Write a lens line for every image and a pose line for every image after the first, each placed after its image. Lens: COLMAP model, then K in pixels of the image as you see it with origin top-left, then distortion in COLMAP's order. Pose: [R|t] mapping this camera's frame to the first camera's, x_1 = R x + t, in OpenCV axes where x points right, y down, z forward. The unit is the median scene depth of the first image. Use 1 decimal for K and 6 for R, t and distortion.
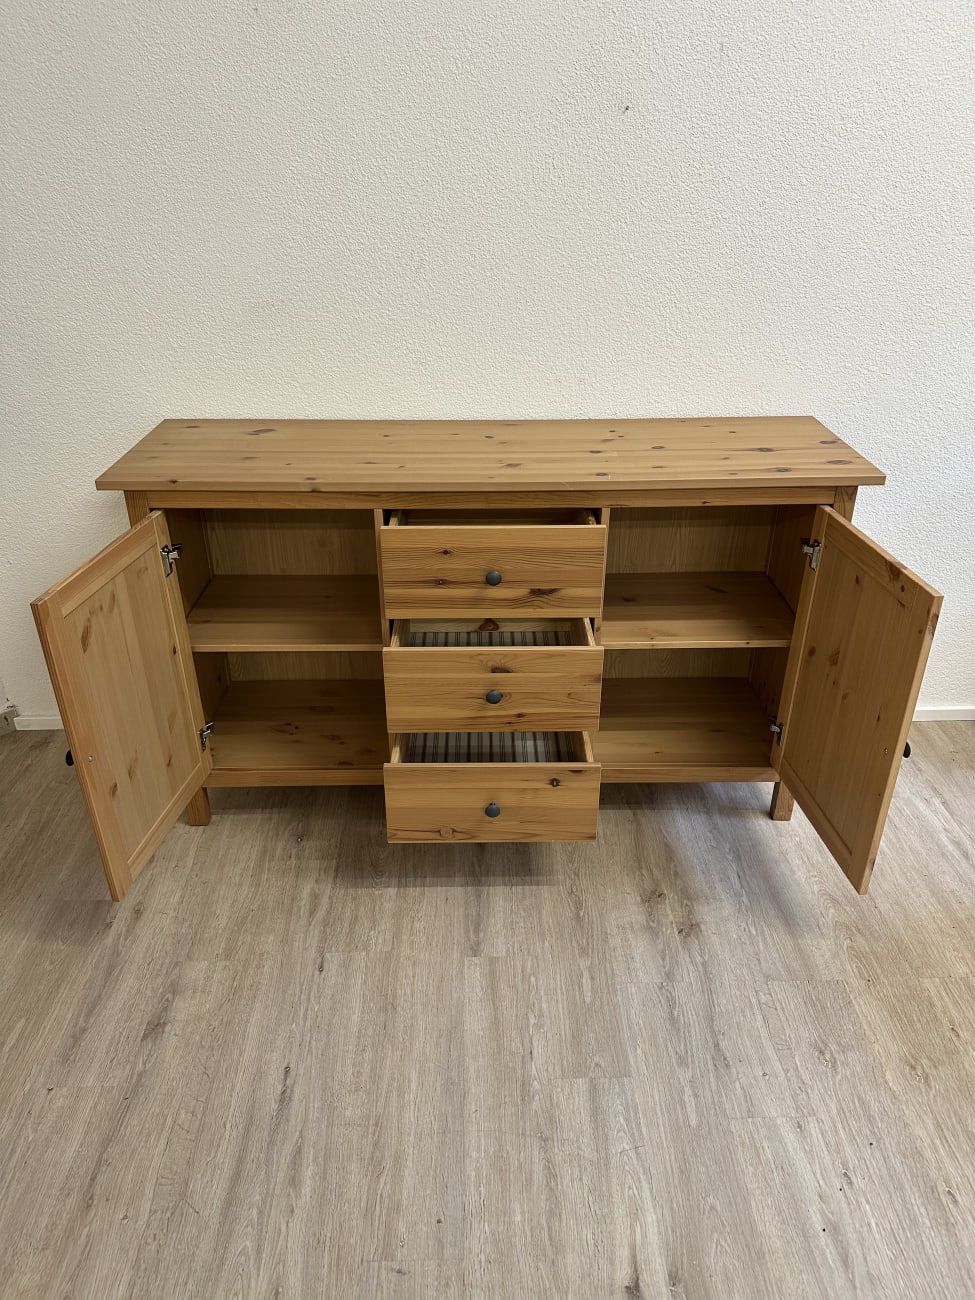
lens RADIAL K [[946.2, 0, 496.1], [0, 946.2, 648.0], [0, 0, 1]] dist [0.001537, -0.007810]
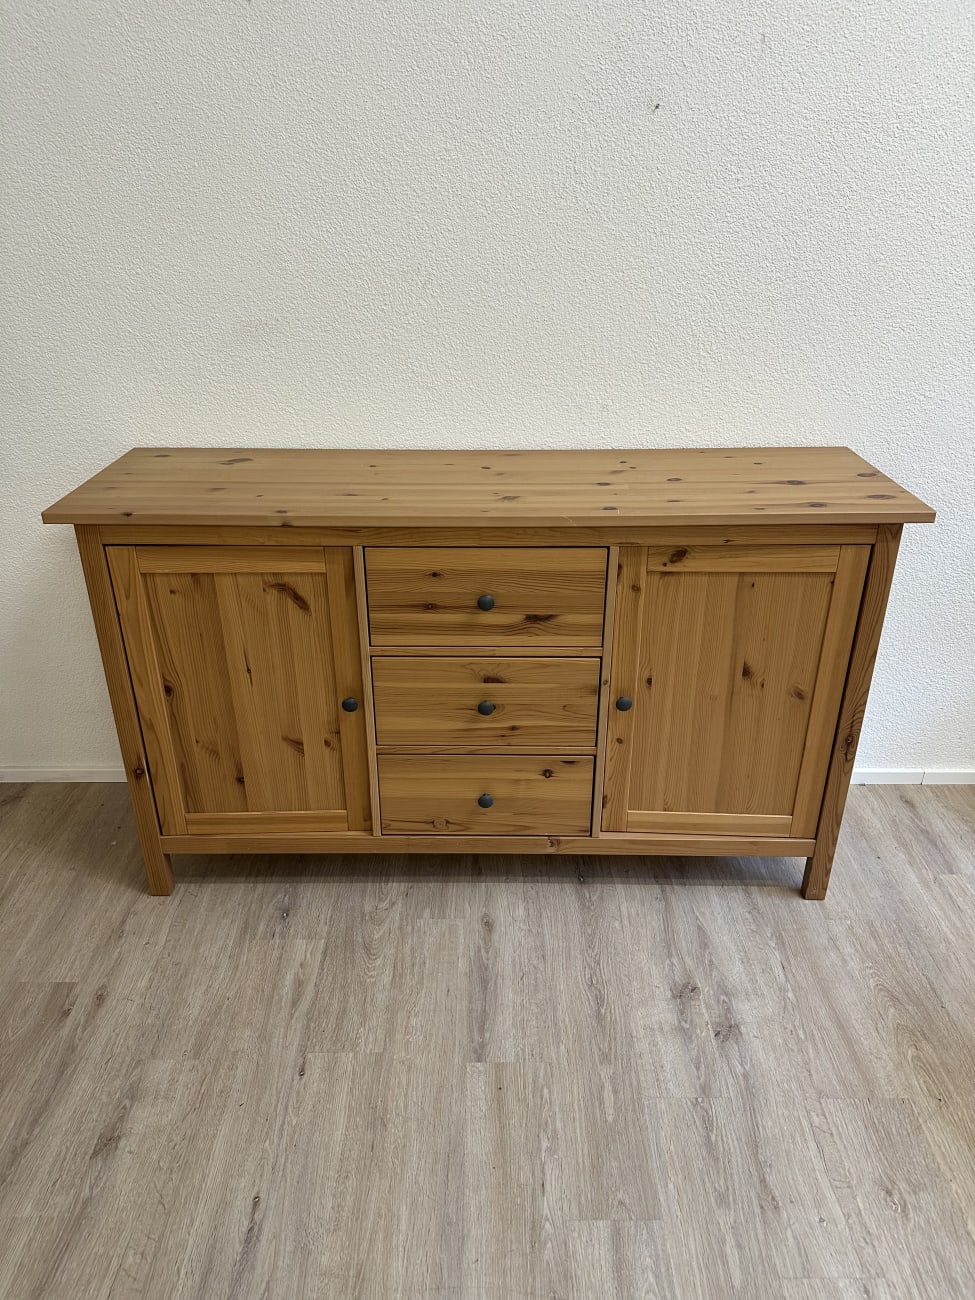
lens RADIAL K [[946.2, 0, 488.6], [0, 946.2, 647.4], [0, 0, 1]] dist [0.001537, -0.007810]
pose [[0.999627, 0.008464, -0.025985, 0.005742], [-0.009506, 0.999144, -0.040250, -0.017795], [0.025622, 0.040482, 0.998852, 0.119657]]
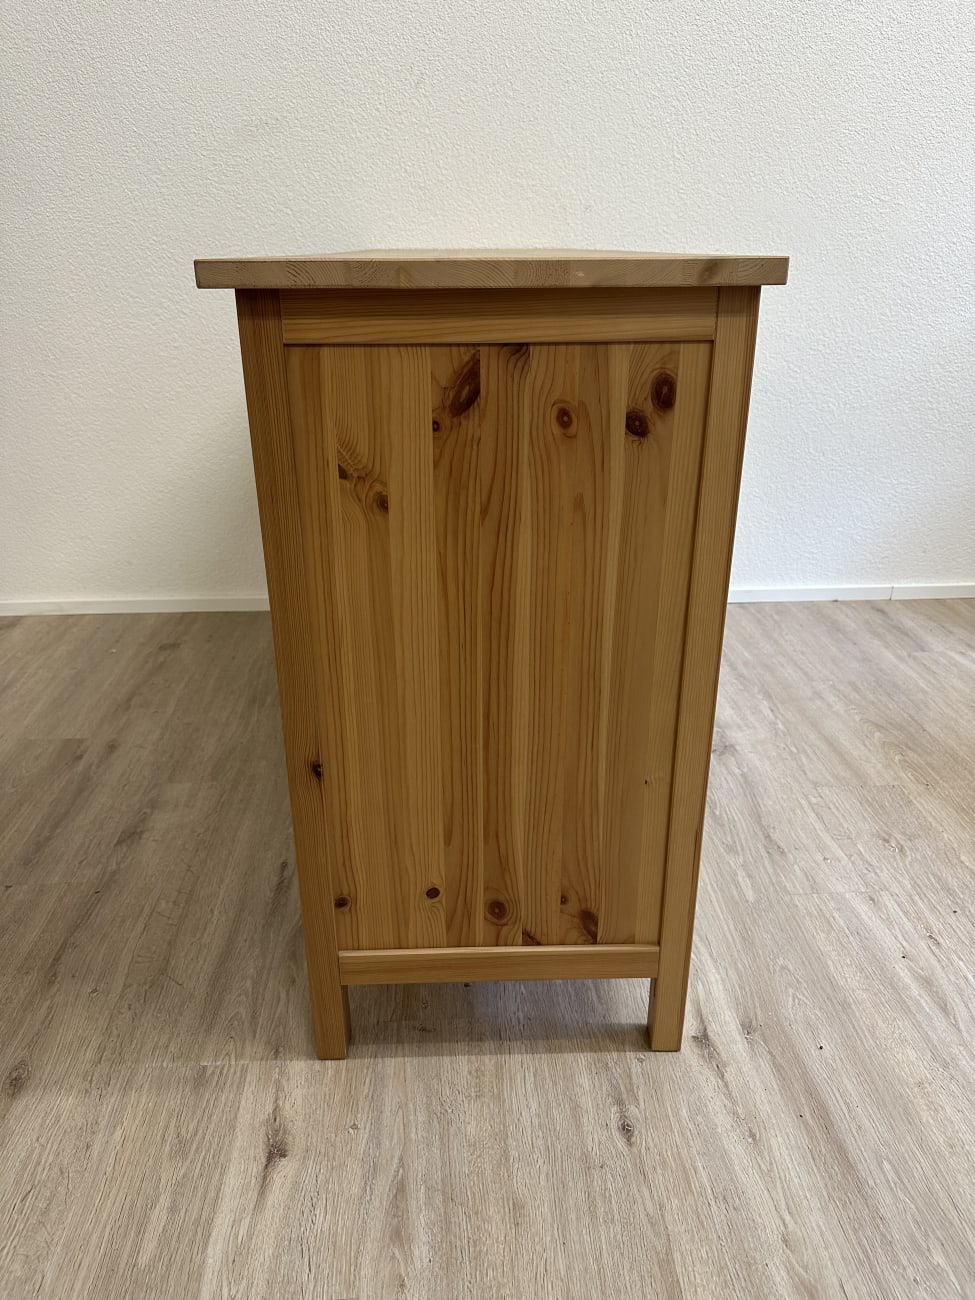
lens RADIAL K [[946.2, 0, 492.6], [0, 946.2, 651.4], [0, 0, 1]] dist [0.001537, -0.007810]
pose [[0.999619, -0.013043, 0.024316, -0.041272], [0.015122, 0.996060, -0.087386, 0.292522], [-0.023080, 0.087721, 0.995878, 0.095866]]
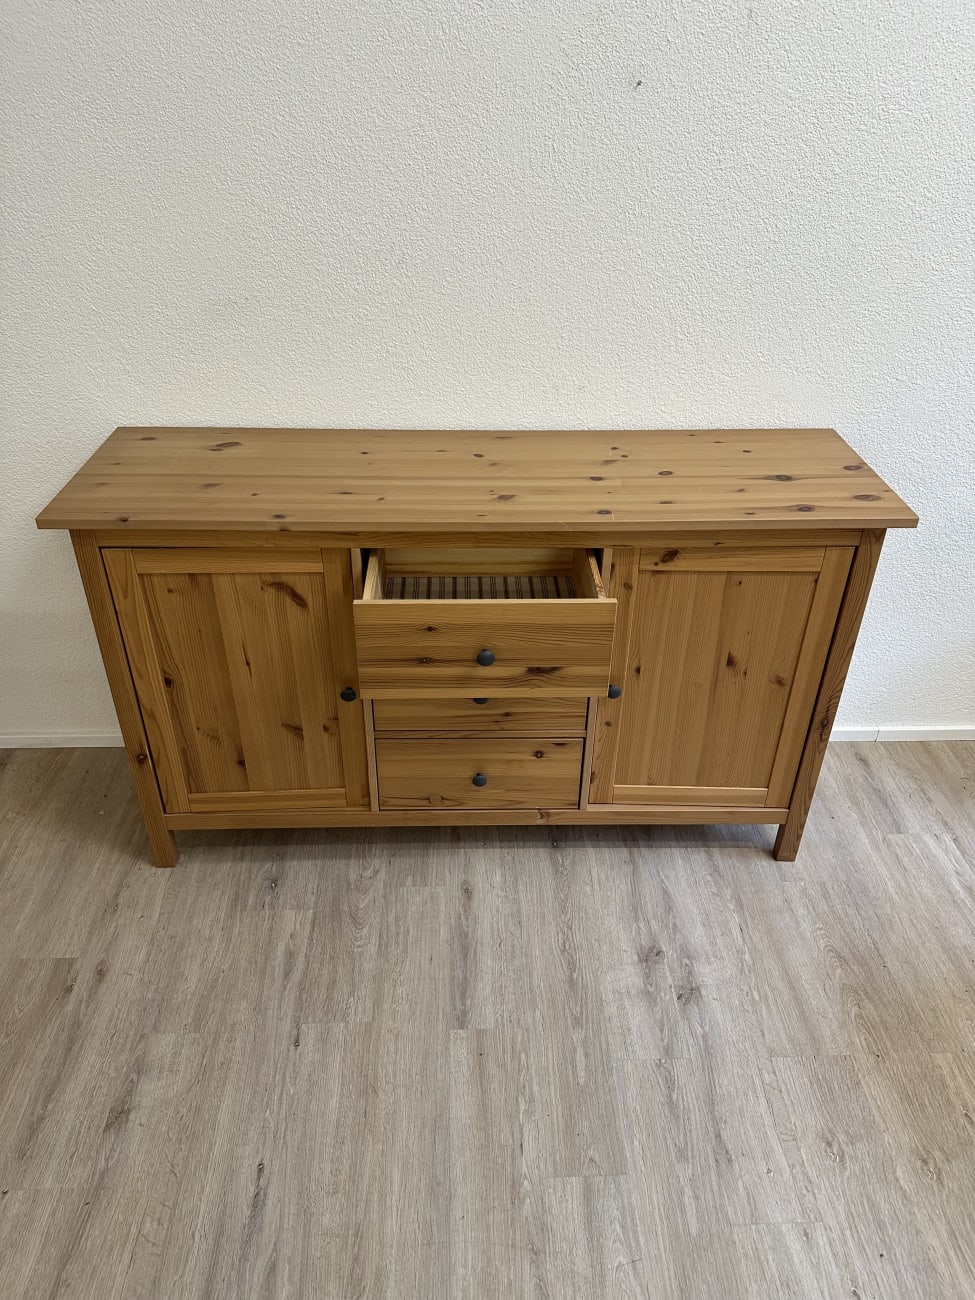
lens RADIAL K [[946.2, 0, 495.4], [0, 946.2, 650.2], [0, 0, 1]] dist [0.001537, -0.007810]
pose [[0.999848, 0.004684, 0.016782, -0.006183], [-0.006048, 0.996598, 0.082200, -0.126299], [-0.016339, -0.082289, 0.996475, 0.095616]]
